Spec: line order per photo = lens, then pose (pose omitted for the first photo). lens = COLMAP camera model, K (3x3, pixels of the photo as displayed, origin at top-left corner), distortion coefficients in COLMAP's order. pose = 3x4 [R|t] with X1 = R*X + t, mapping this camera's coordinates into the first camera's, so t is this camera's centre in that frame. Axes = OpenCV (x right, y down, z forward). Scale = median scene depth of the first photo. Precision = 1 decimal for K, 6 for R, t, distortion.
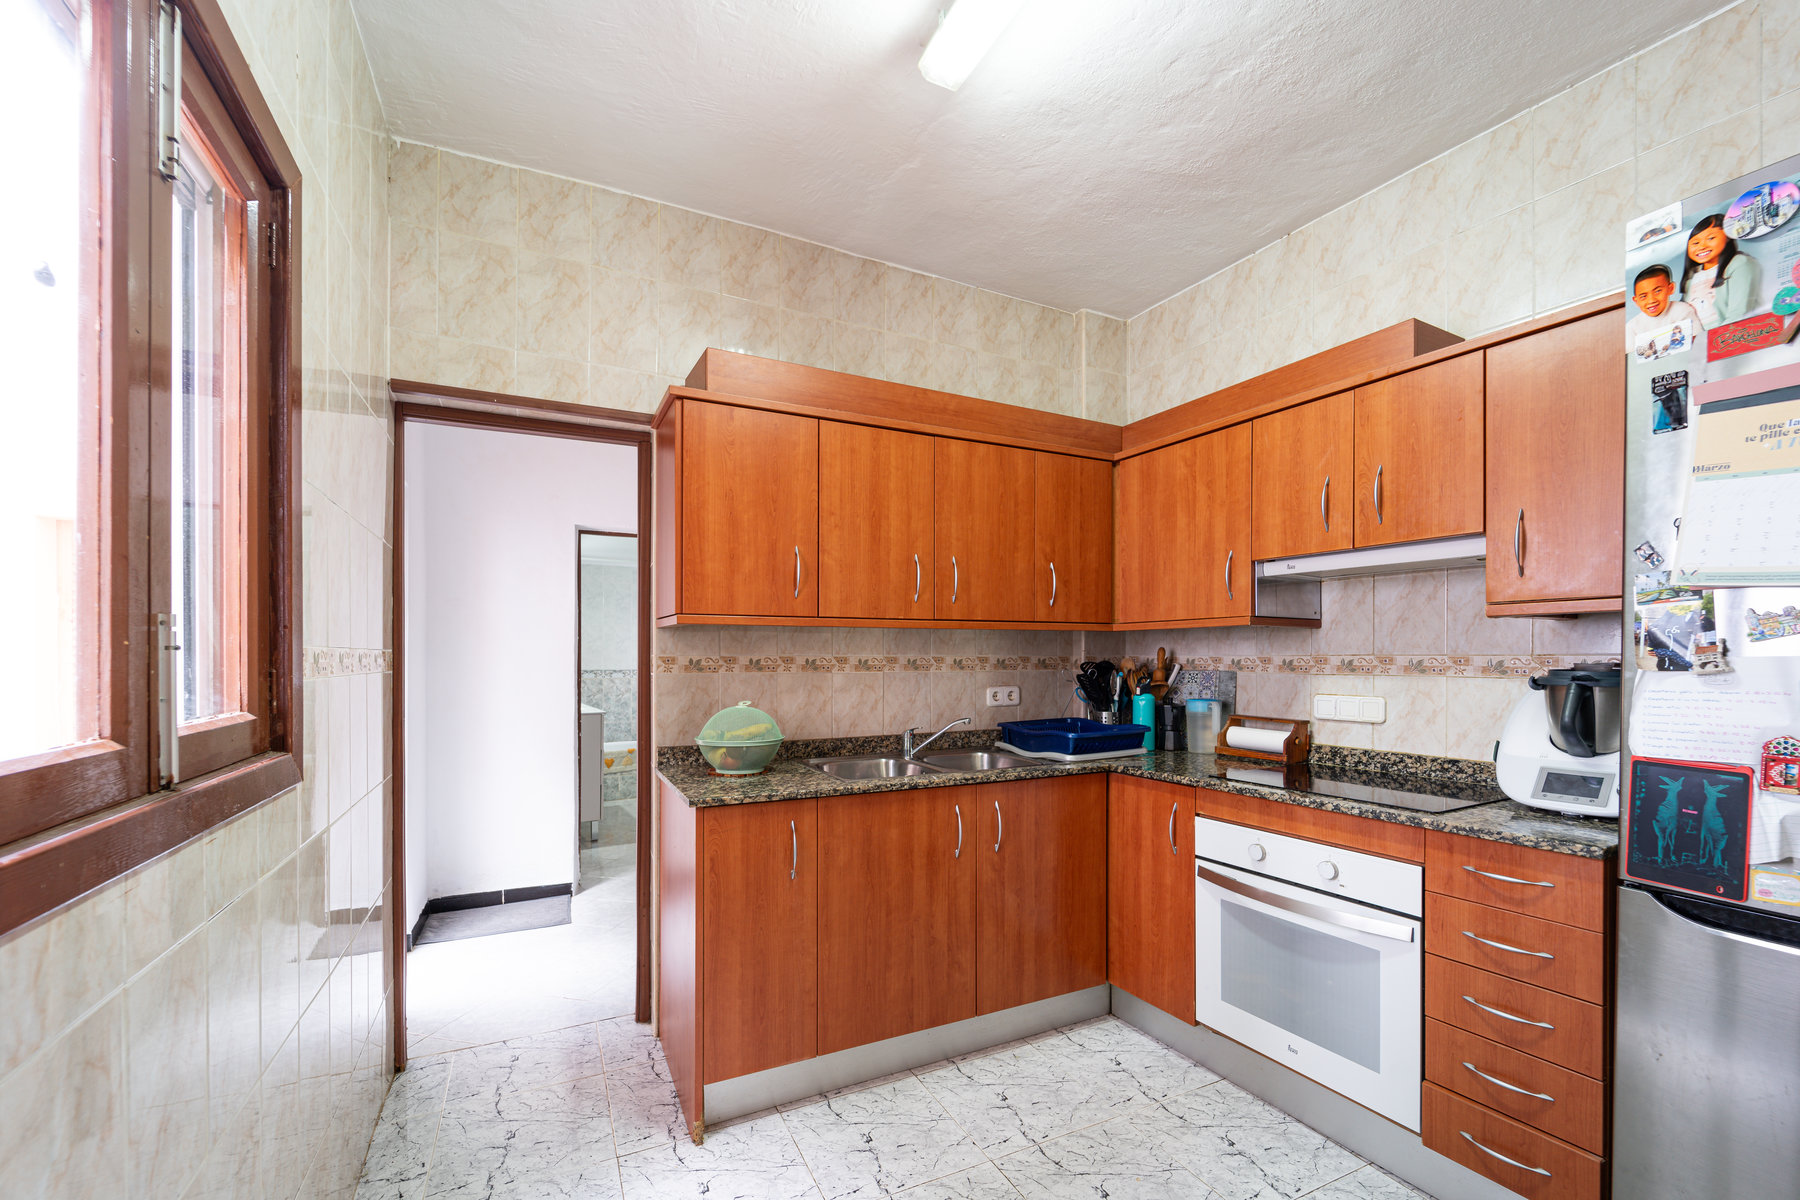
lens RADIAL K [[760.2, 0, 904.5], [0, 760.2, 649.8], [0, 0, 1]] dist [-0.001956, -0.000563]
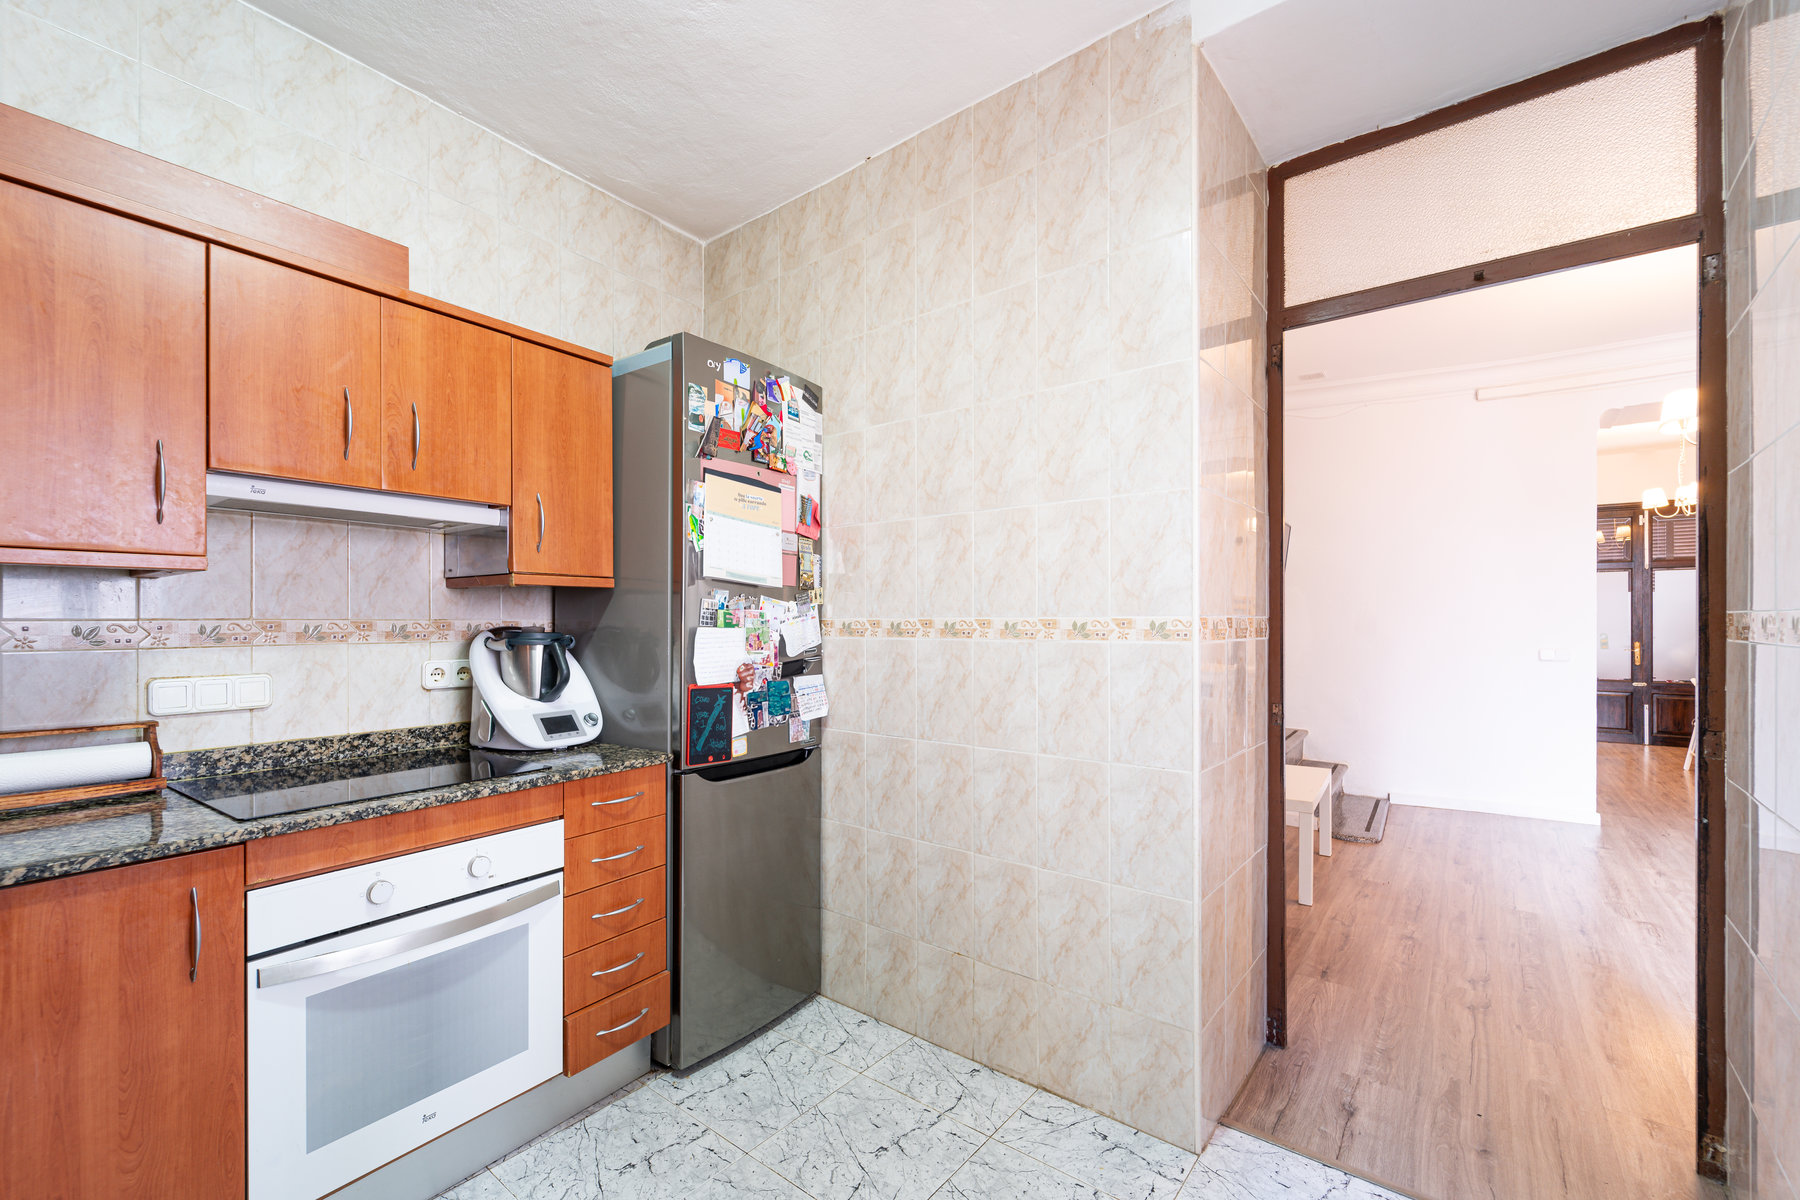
lens RADIAL K [[738.6, 0, 901.9], [0, 738.6, 621.5], [0, 0, 1]] dist [0.001460, 0.000106]
pose [[-0.428061, 0.002005, 0.903748, -0.361687], [-0.006902, 0.999961, -0.005487, 0.009594], [-0.903724, -0.008586, -0.428030, 0.808311]]
